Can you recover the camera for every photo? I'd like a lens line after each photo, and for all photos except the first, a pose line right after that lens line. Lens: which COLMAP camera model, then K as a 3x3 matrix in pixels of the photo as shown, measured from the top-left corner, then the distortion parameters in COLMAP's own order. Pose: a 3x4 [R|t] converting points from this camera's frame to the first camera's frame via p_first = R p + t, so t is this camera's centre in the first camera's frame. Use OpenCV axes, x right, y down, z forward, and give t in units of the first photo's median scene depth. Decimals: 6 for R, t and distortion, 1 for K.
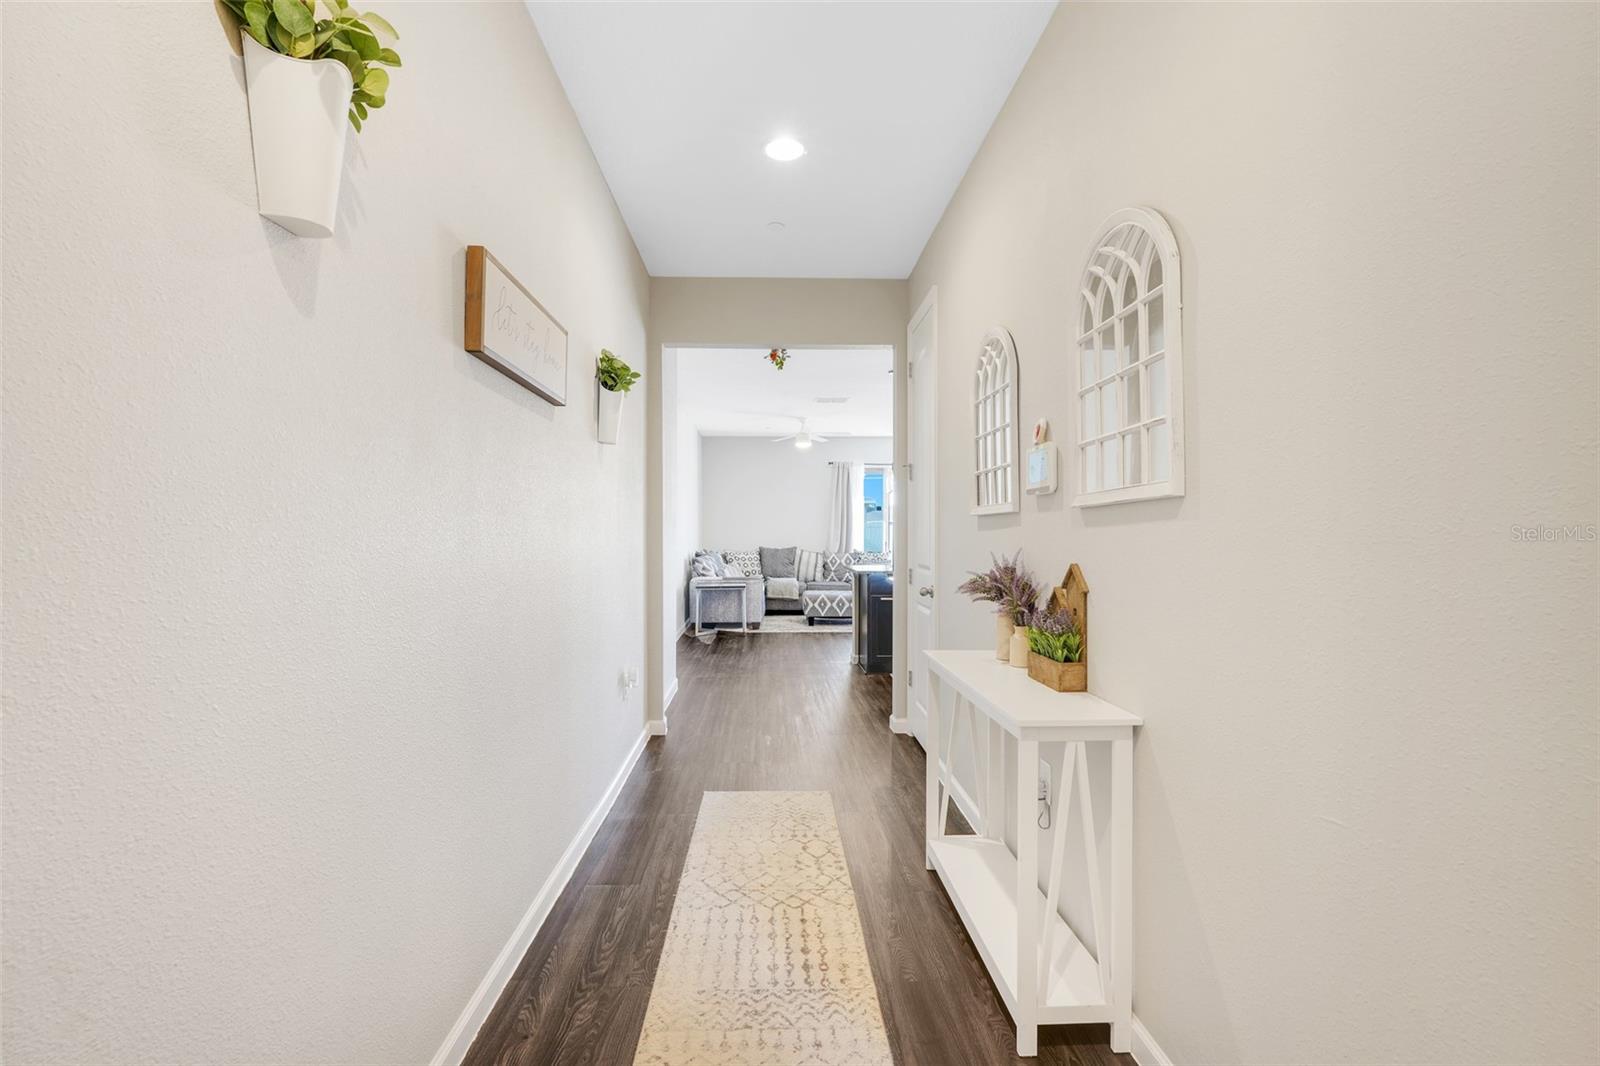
lens RADIAL K [[705.1, 0, 800.0], [0, 705.1, 533.0], [0, 0, 1]] dist [-0.006444, 0.000611]
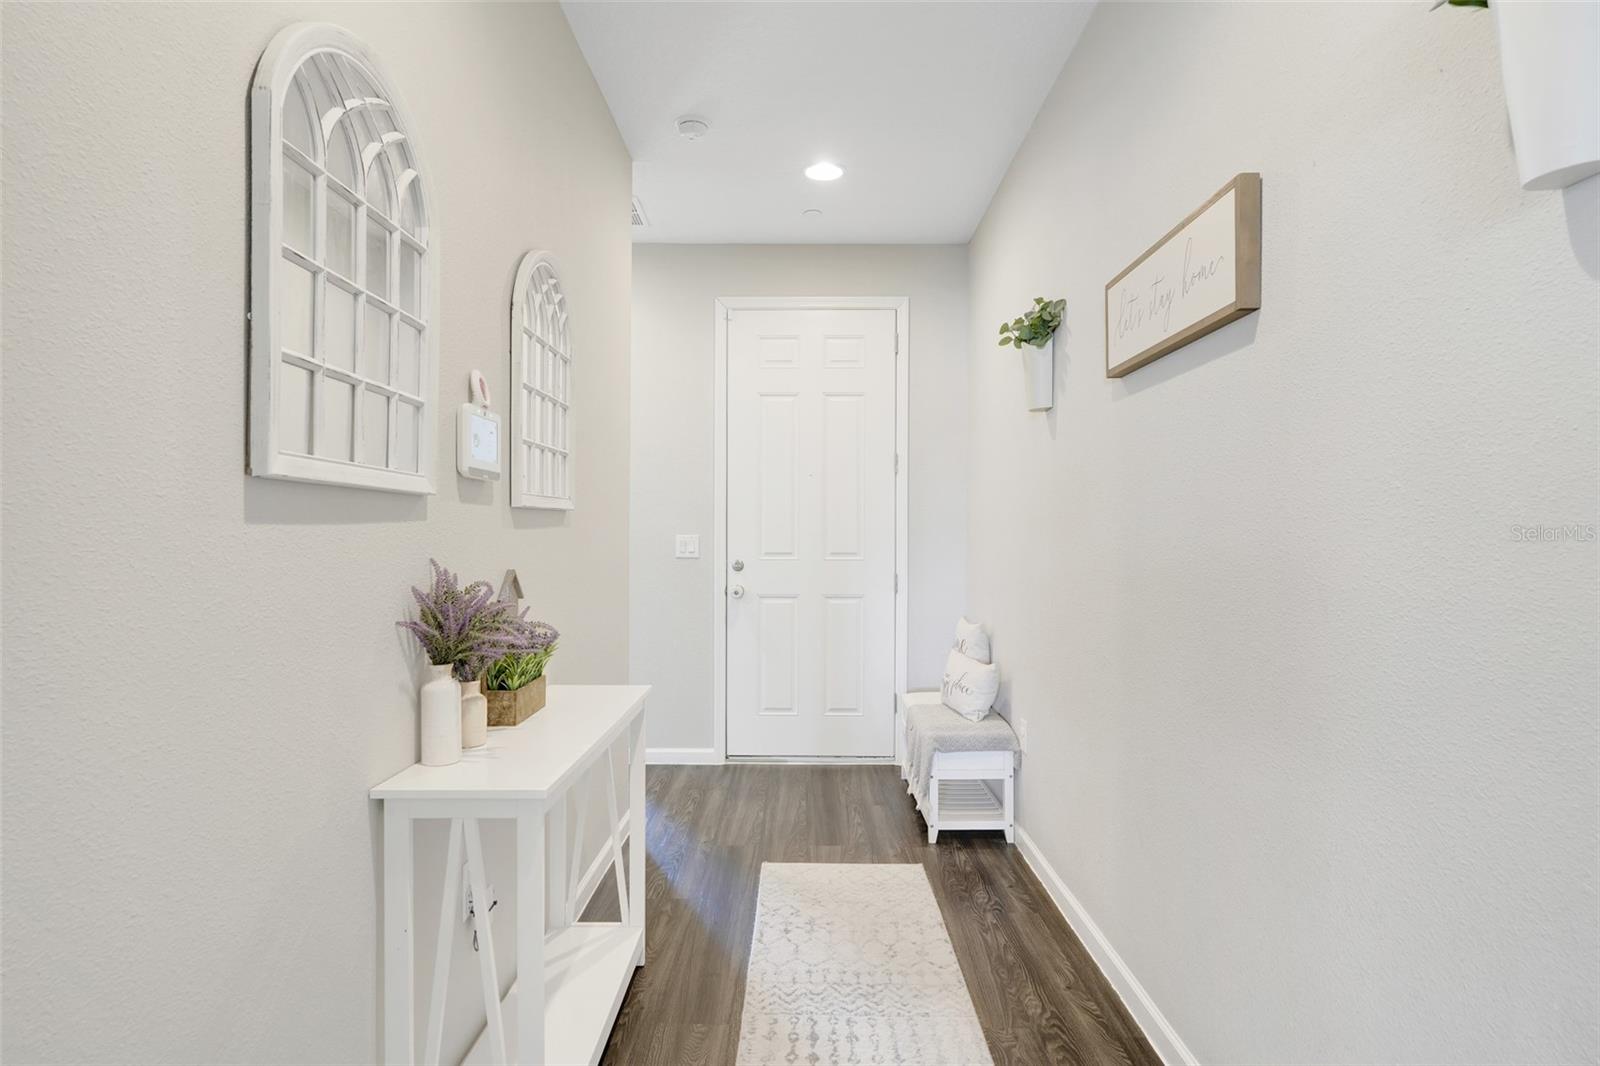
lens RADIAL K [[705.1, 0, 800.0], [0, 705.1, 533.0], [0, 0, 1]] dist [-0.006444, 0.000611]
pose [[-0.998358, -0.003935, 0.057145, -0.003548], [-0.004249, 0.999977, -0.005372, 0.000141], [-0.057122, -0.005606, -0.998351, 0.316818]]
